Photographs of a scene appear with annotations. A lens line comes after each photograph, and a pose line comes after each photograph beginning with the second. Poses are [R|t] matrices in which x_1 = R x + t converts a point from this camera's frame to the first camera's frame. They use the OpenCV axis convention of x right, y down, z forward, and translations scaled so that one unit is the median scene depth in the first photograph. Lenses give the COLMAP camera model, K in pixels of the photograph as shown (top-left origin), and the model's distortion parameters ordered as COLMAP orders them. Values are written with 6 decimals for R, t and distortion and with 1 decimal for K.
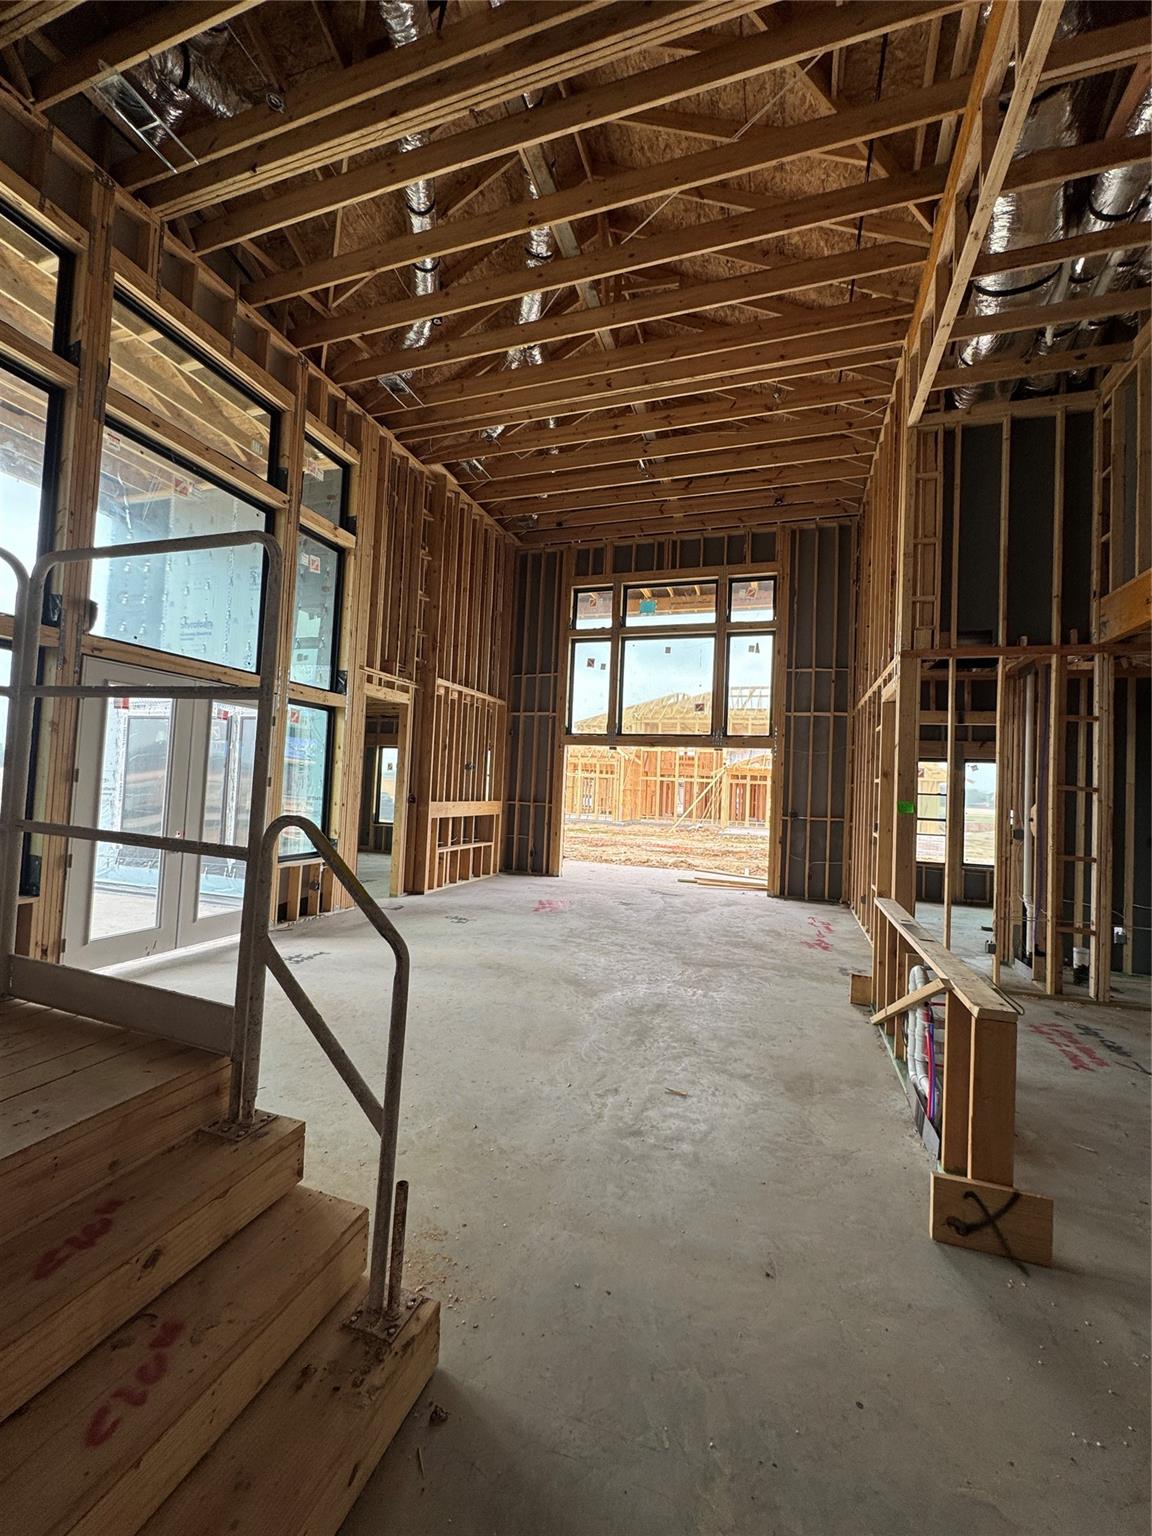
lens RADIAL K [[613.2, 0, 575.2], [0, 613.2, 771.6], [0, 0, 1]] dist [-0.002050, 0.000224]
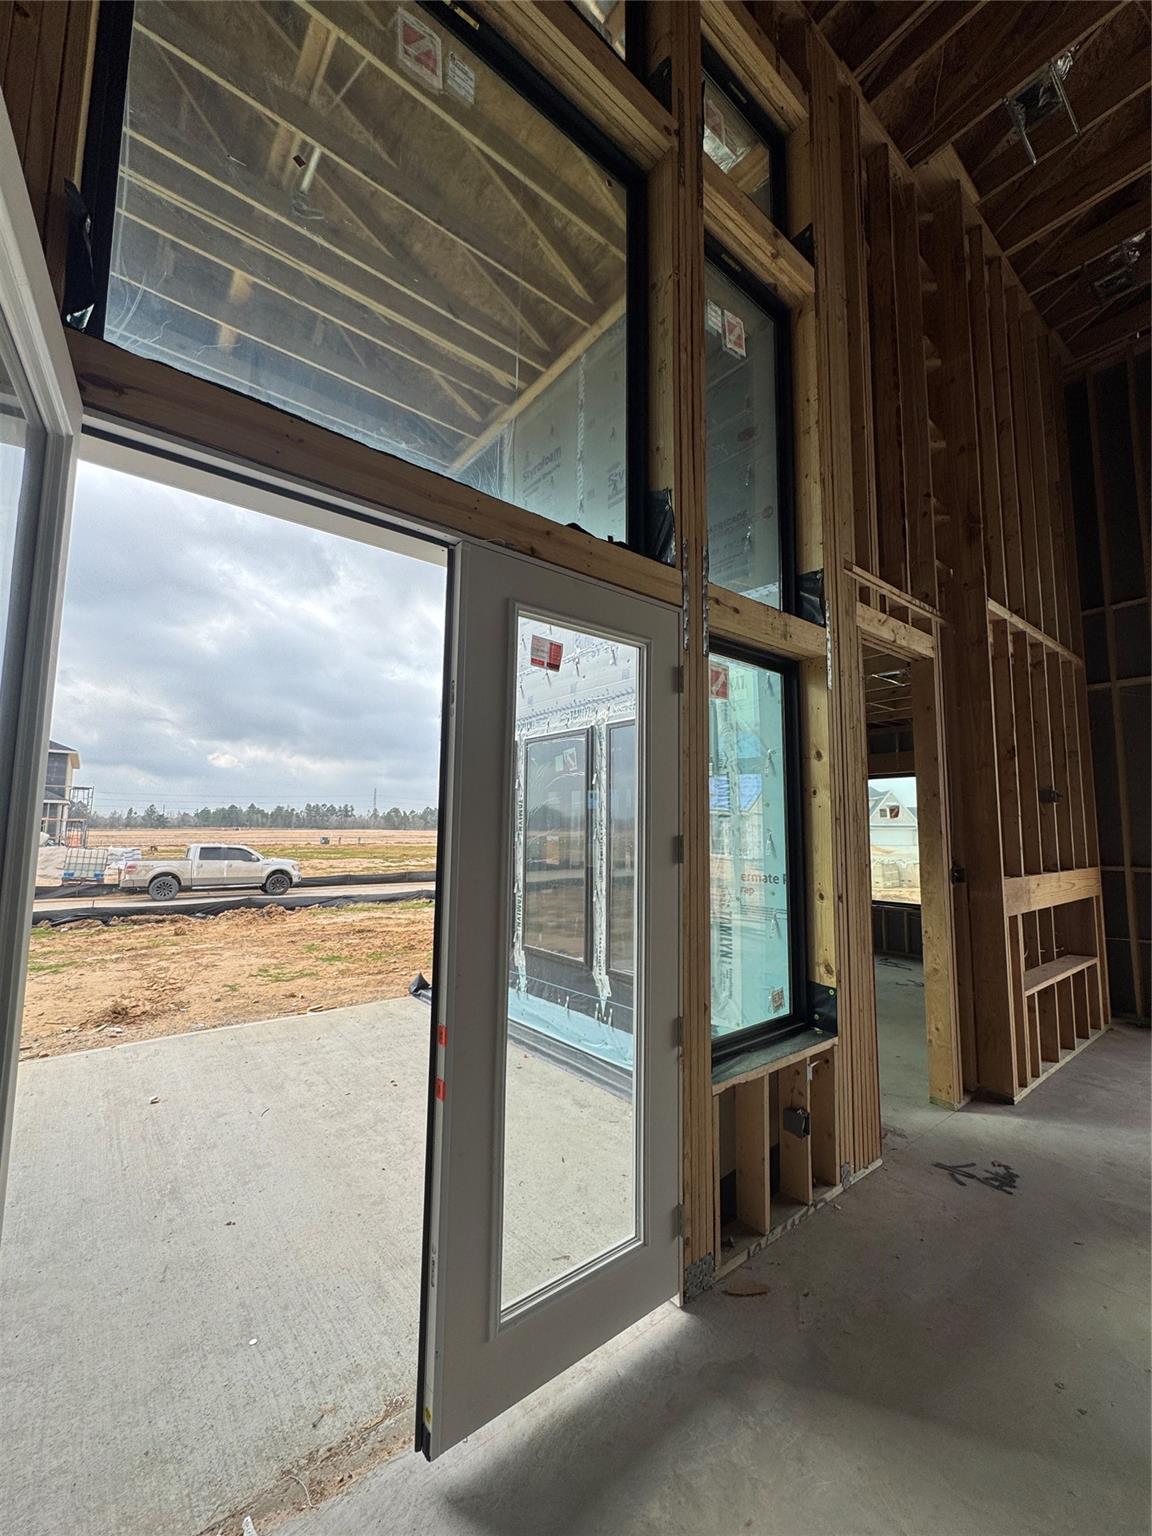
lens RADIAL K [[613.2, 0, 581.8], [0, 613.2, 773.0], [0, 0, 1]] dist [-0.002050, 0.000224]
pose [[0.843966, -0.093518, -0.528181, -0.258102], [0.047570, 0.993854, -0.099959, 0.004920], [0.534283, 0.059236, 0.843228, 0.488372]]
